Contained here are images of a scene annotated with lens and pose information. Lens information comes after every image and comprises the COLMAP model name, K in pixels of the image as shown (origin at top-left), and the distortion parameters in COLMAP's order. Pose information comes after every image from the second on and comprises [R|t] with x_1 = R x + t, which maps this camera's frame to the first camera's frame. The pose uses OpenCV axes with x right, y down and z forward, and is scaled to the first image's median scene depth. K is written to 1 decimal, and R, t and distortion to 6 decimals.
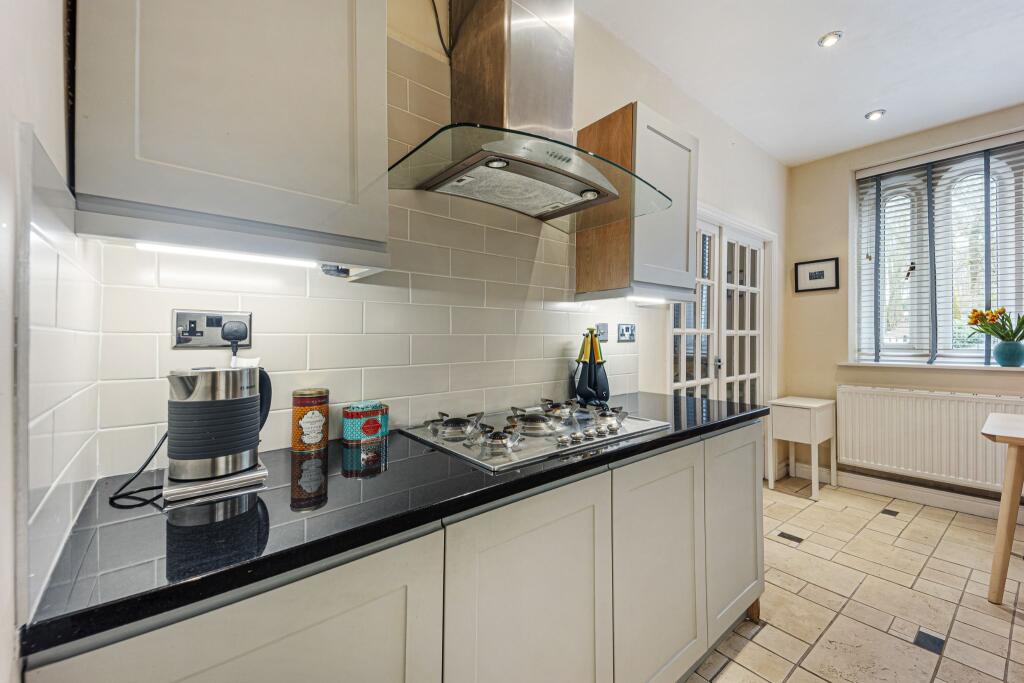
lens RADIAL K [[405.3, 0, 504.0], [0, 405.3, 340.0], [0, 0, 1]] dist [0.059015, -0.026975]
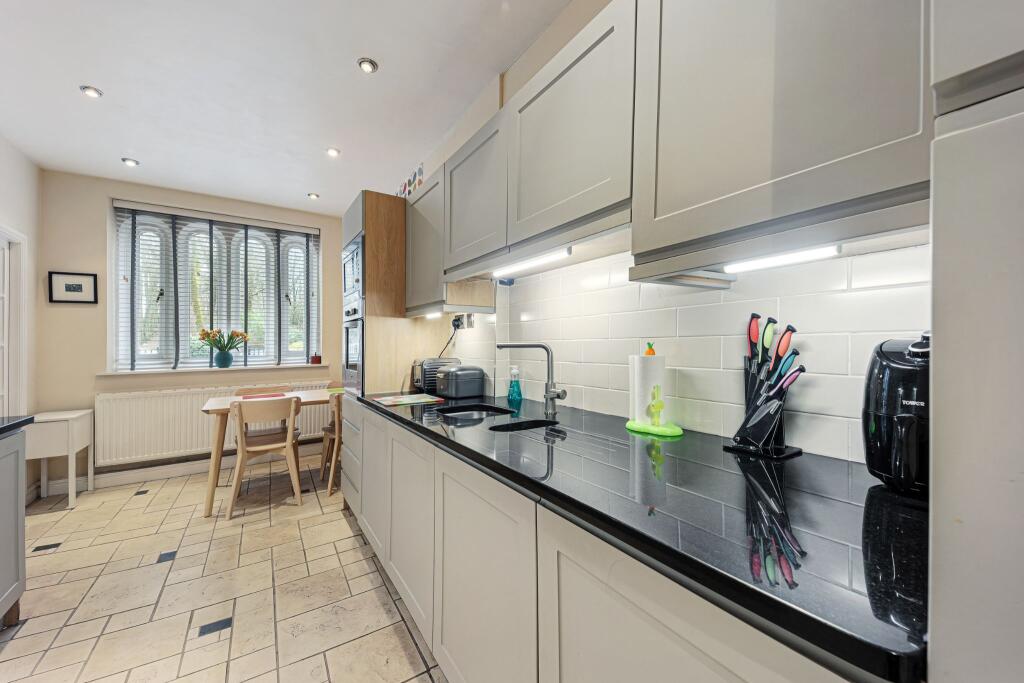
lens RADIAL K [[405.3, 0, 504.0], [0, 405.3, 340.0], [0, 0, 1]] dist [0.059015, -0.026975]
pose [[0.118548, 0.016565, 0.992810, -0.141349], [0.013130, 0.999747, -0.018248, 0.002976], [-0.992862, 0.015199, 0.118300, -0.167503]]
